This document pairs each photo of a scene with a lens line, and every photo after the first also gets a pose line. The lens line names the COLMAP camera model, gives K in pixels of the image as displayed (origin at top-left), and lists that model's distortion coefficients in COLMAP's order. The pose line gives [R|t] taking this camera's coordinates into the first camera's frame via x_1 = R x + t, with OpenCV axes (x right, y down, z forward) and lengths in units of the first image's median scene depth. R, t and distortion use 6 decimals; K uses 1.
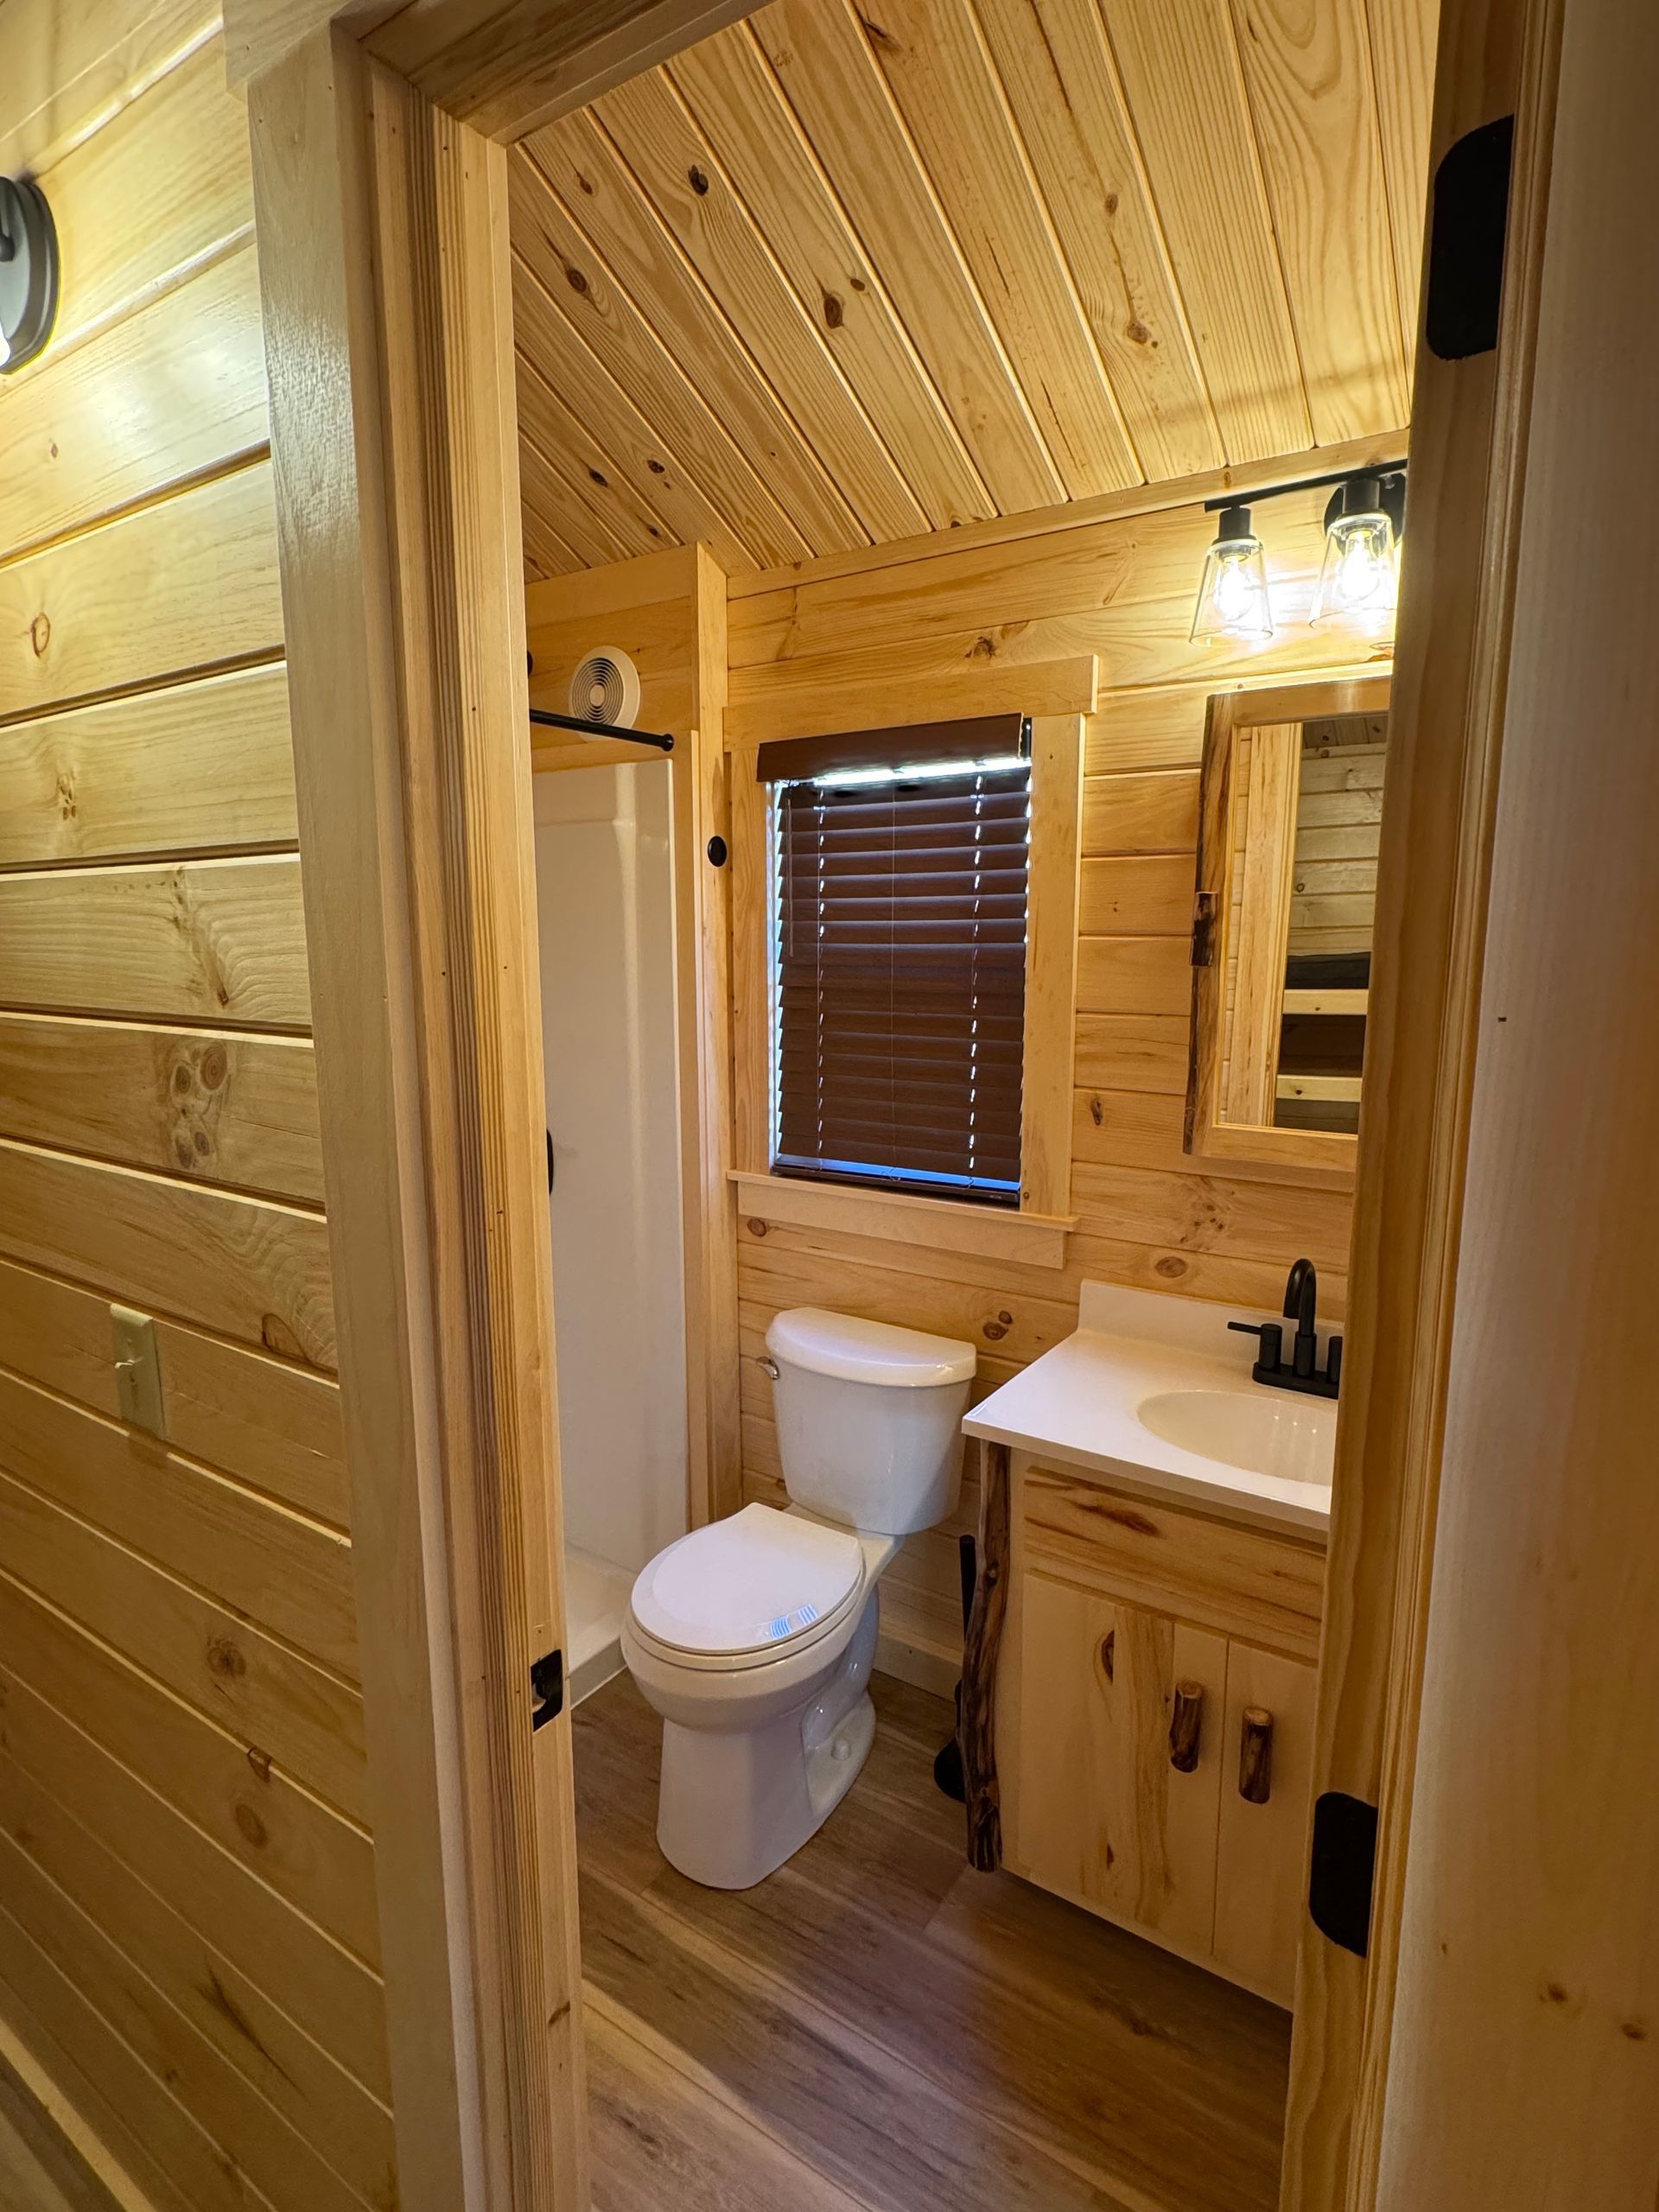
lens RADIAL K [[1059.5, 0, 847.5], [0, 1059.5, 1107.7], [0, 0, 1]] dist [-0.000702, 0.002337]
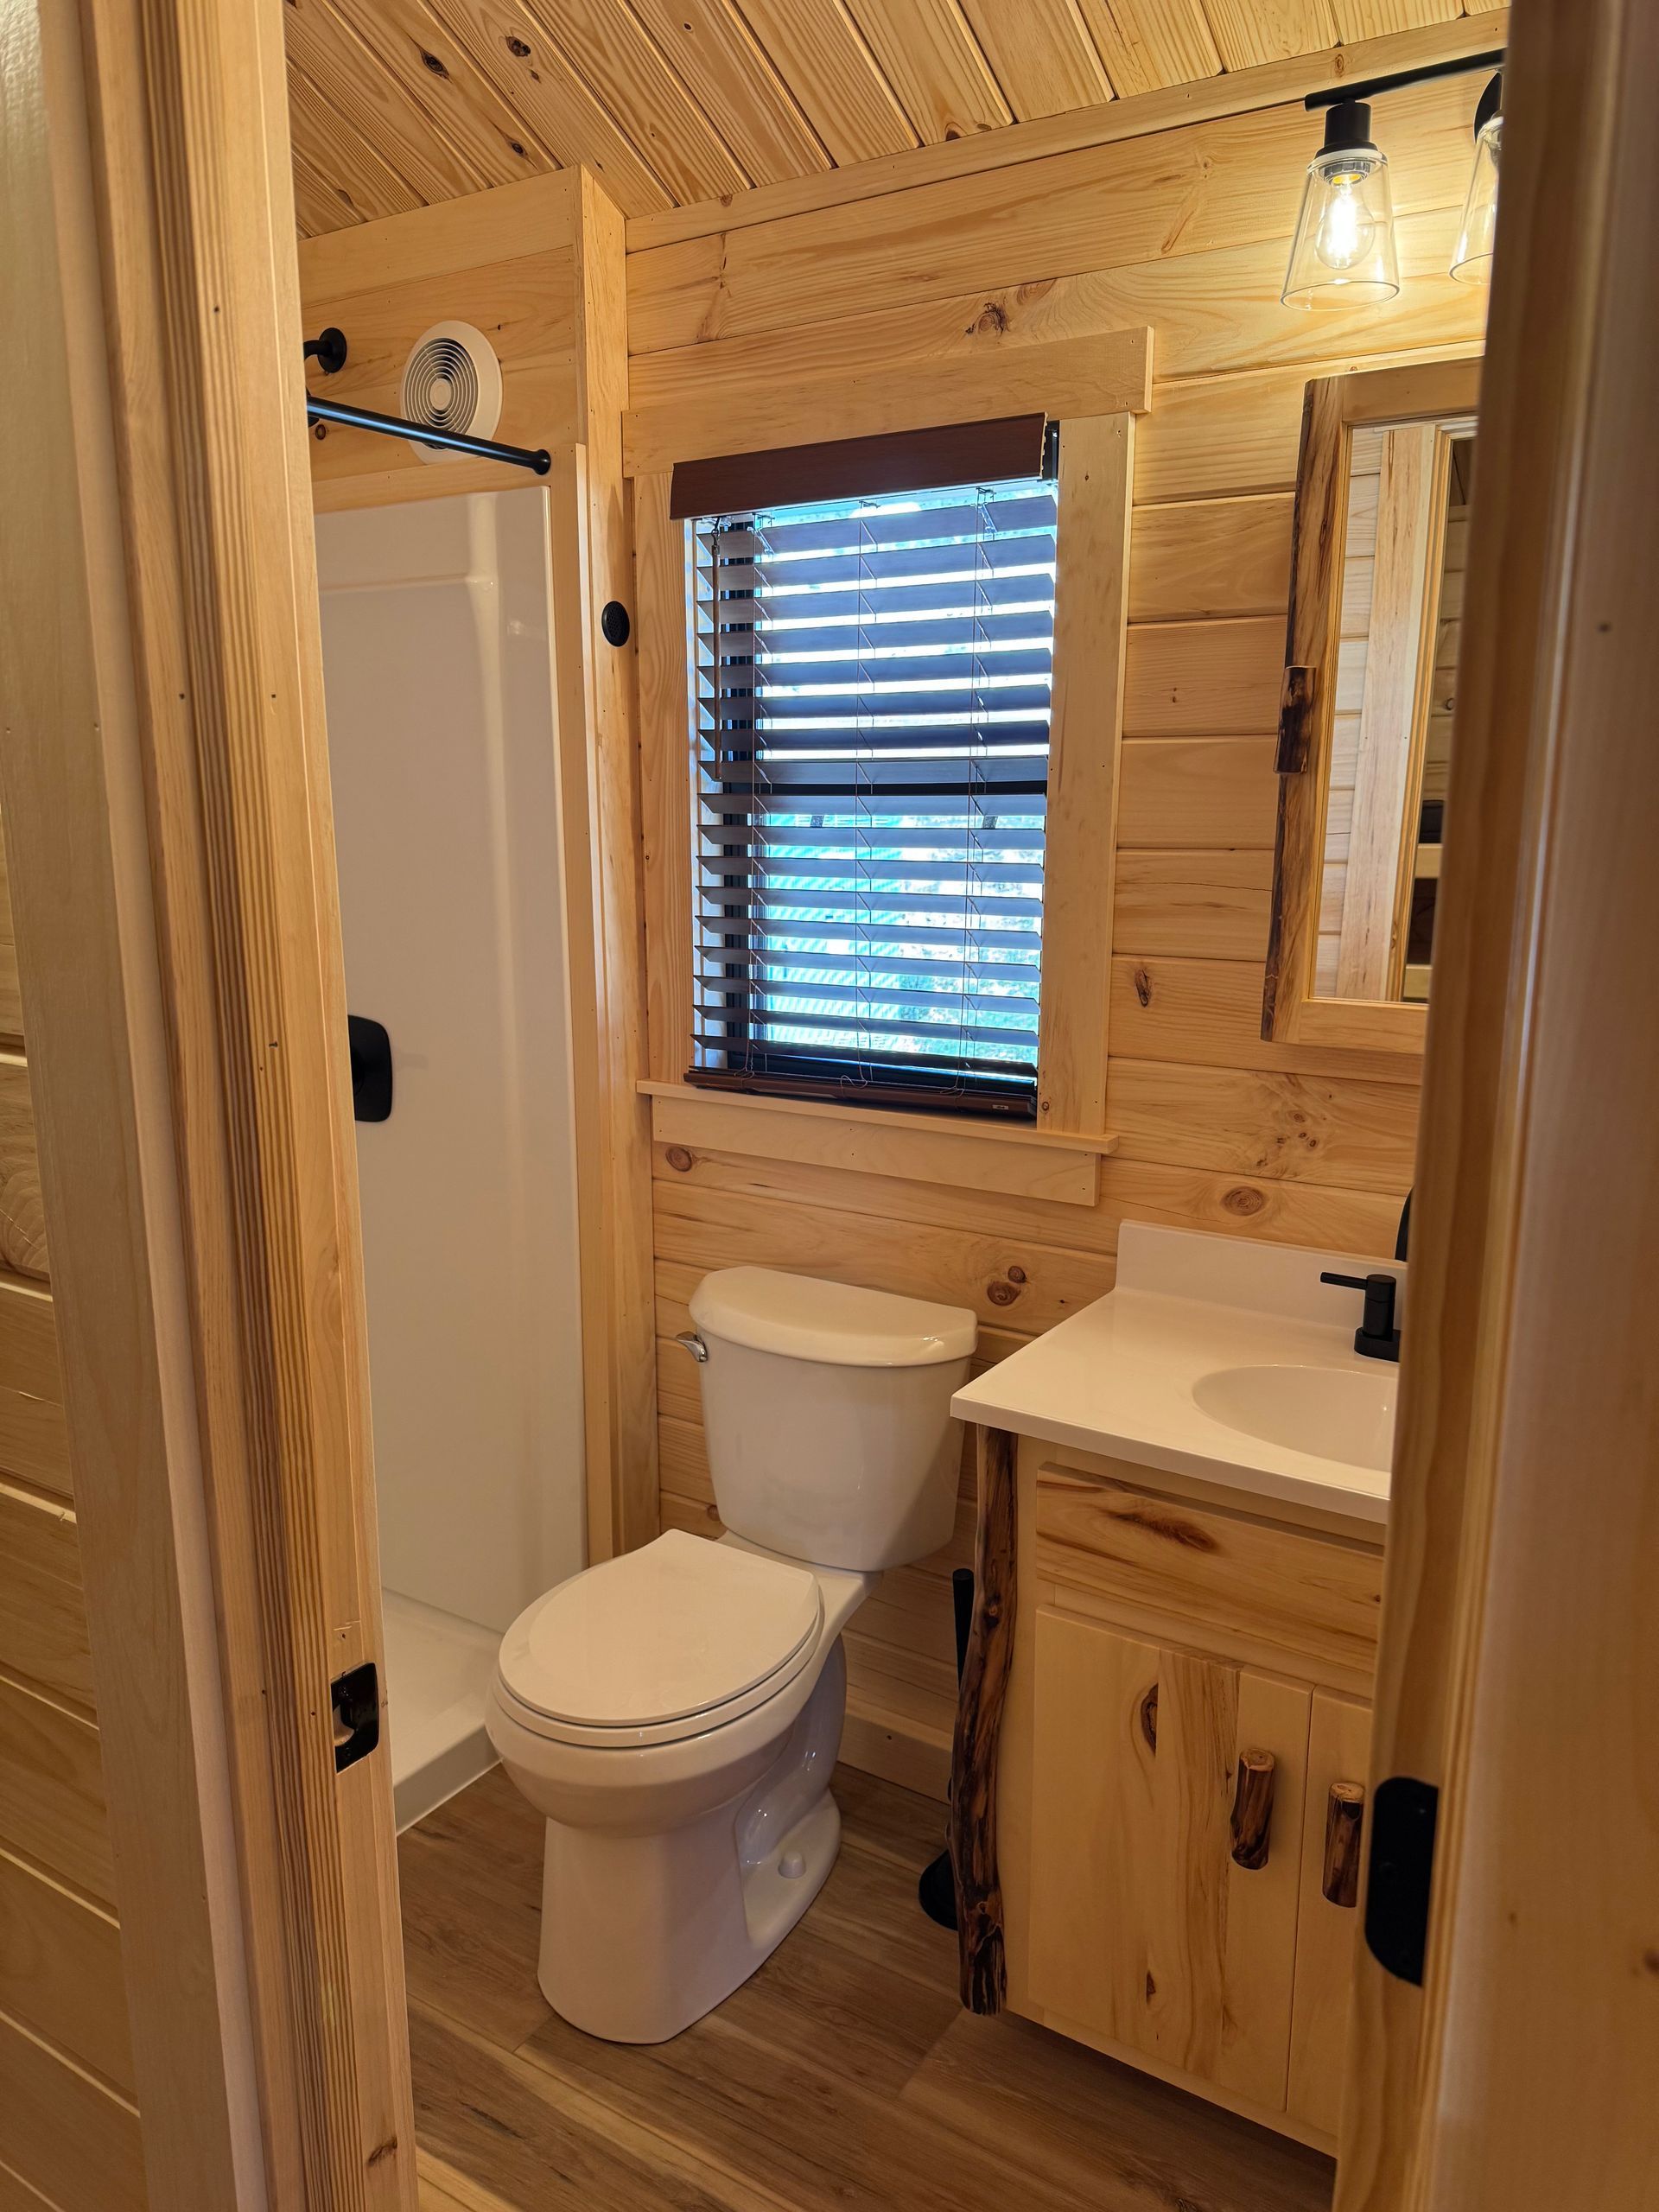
lens RADIAL K [[1473.2, 0, 846.8], [0, 1473.2, 1103.8], [0, 0, 1]] dist [0.049590, -0.051598]
pose [[0.999844, -0.000785, 0.017651, 0.016238], [-0.000071, 0.998826, 0.048445, 0.037005], [-0.017668, -0.048439, 0.998670, -0.002019]]
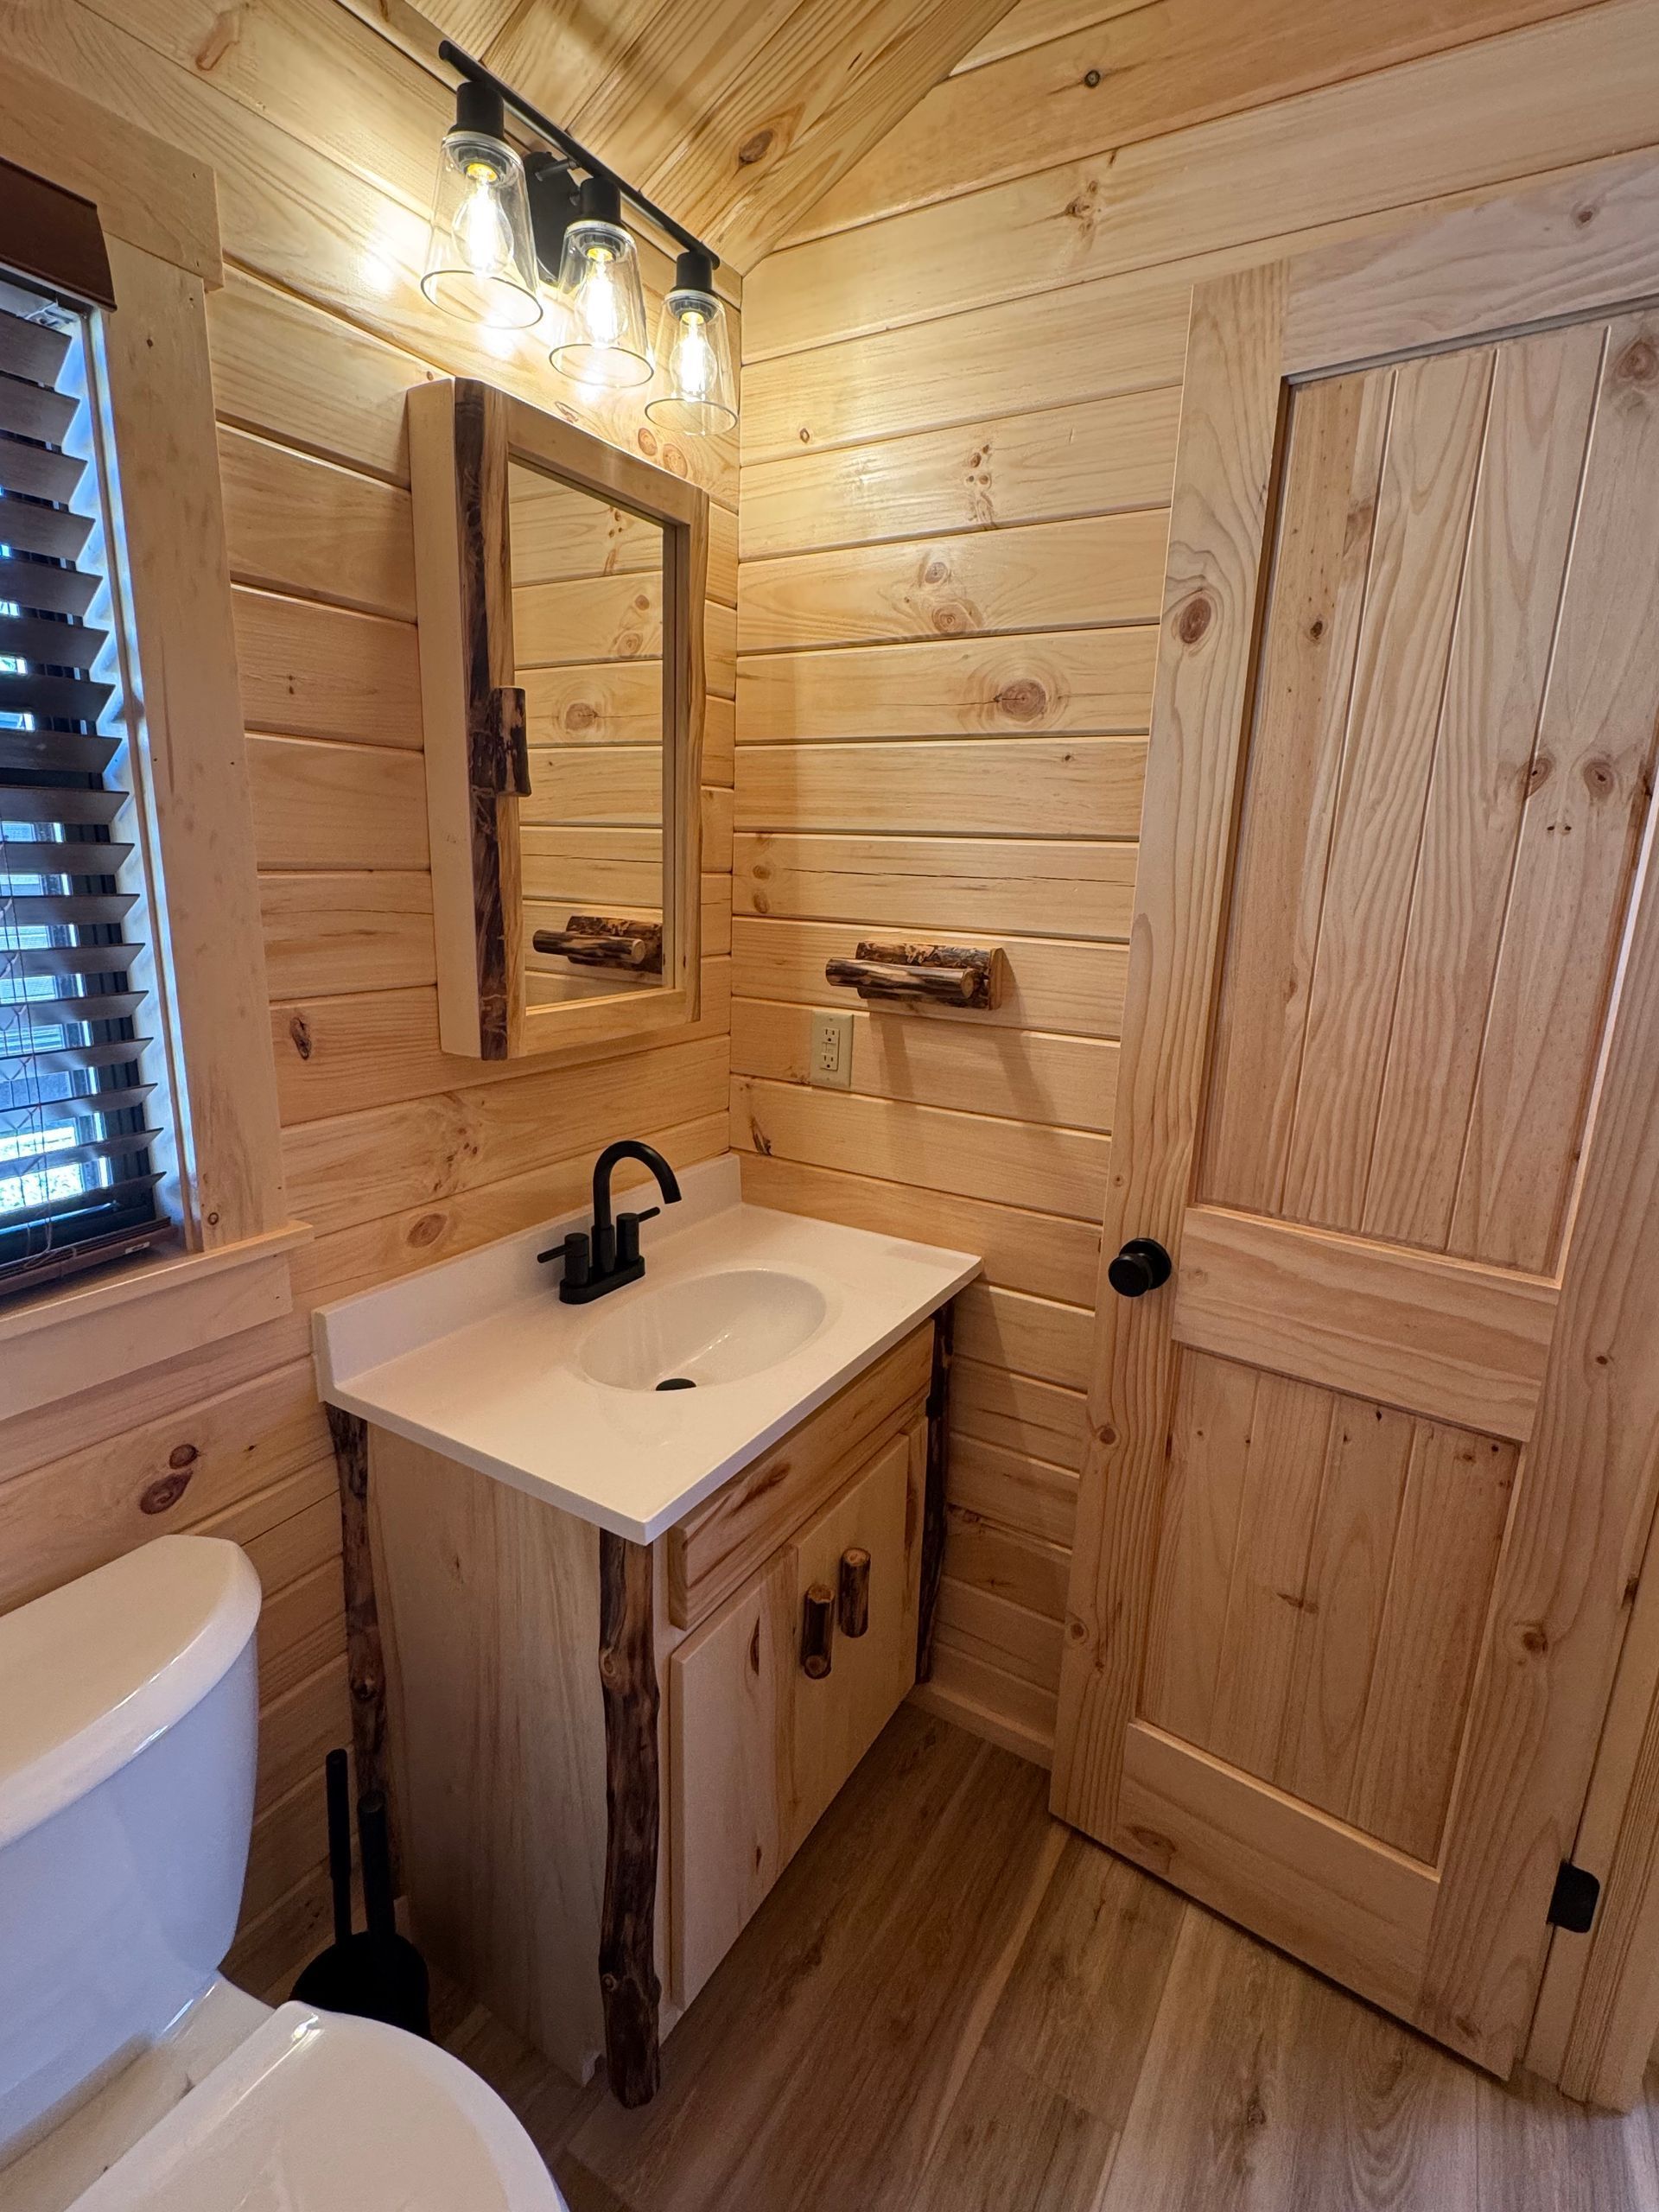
lens RADIAL K [[1059.5, 0, 815.6], [0, 1059.5, 1103.2], [0, 0, 1]] dist [-0.000702, 0.002337]
pose [[-0.018675, -0.234305, 0.971984, -0.388284], [0.121601, 0.964404, 0.234814, -0.070052], [-0.992403, 0.122579, 0.010482, 0.756212]]
